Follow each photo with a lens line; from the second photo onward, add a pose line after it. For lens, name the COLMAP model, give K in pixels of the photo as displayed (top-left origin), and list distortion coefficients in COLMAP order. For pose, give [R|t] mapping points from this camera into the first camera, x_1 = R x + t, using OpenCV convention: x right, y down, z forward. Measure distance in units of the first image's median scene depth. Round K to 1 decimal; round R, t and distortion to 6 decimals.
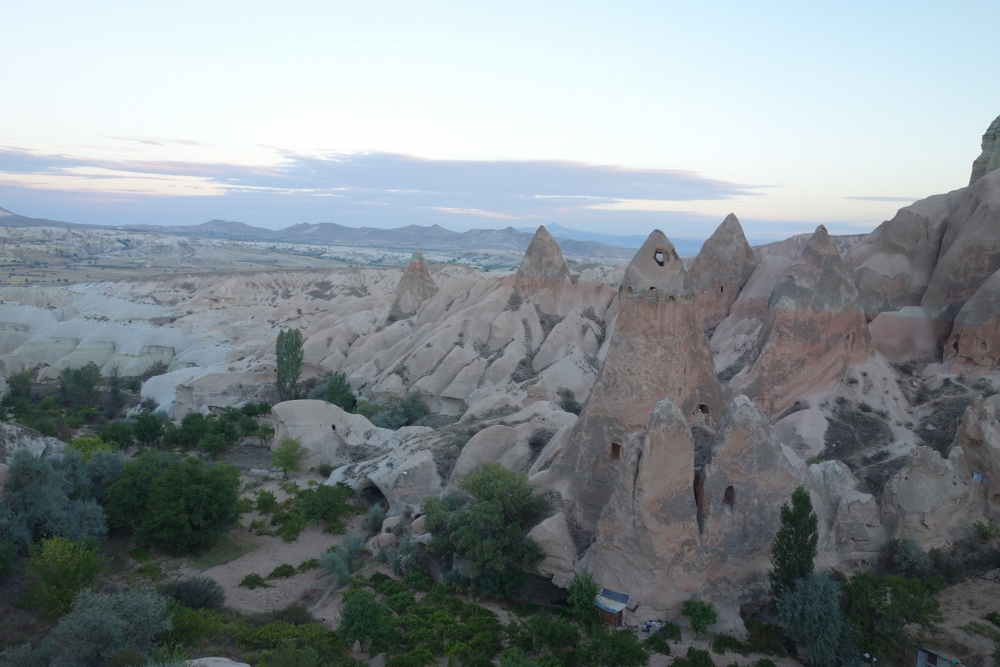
lens RADIAL K [[794.6, 0, 500.0], [0, 794.6, 333.5], [0, 0, 1]] dist [0.002960, -0.002192]
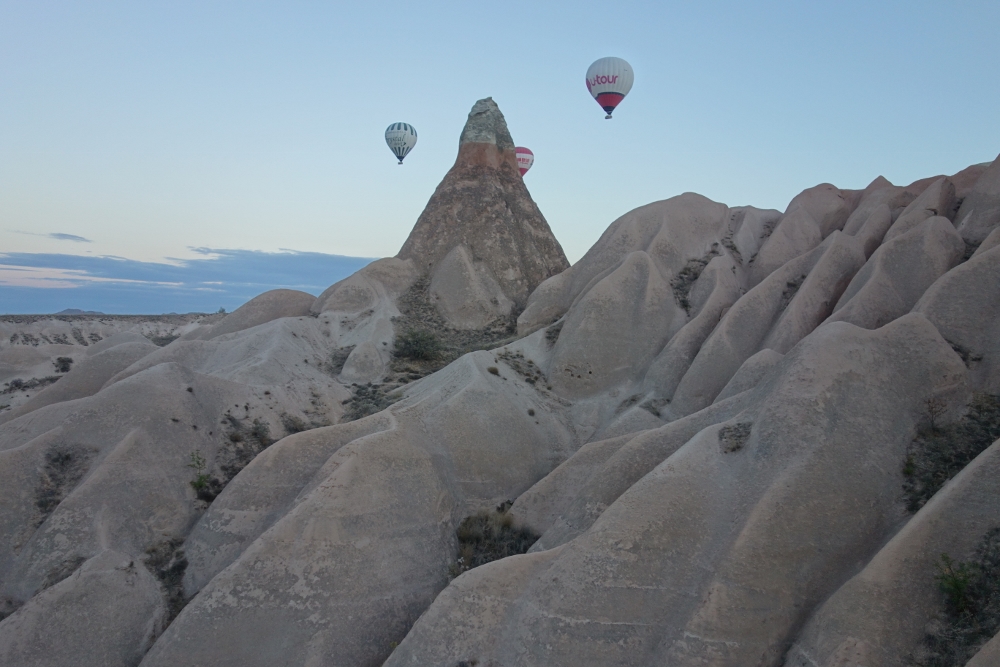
lens RADIAL K [[794.6, 0, 500.0], [0, 794.6, 333.5], [0, 0, 1]] dist [0.002960, -0.002192]
pose [[0.988462, 0.001541, 0.151461, -0.143733], [0.016114, 0.993204, -0.115267, 0.001783], [-0.150609, 0.116377, 0.981720, 0.771243]]
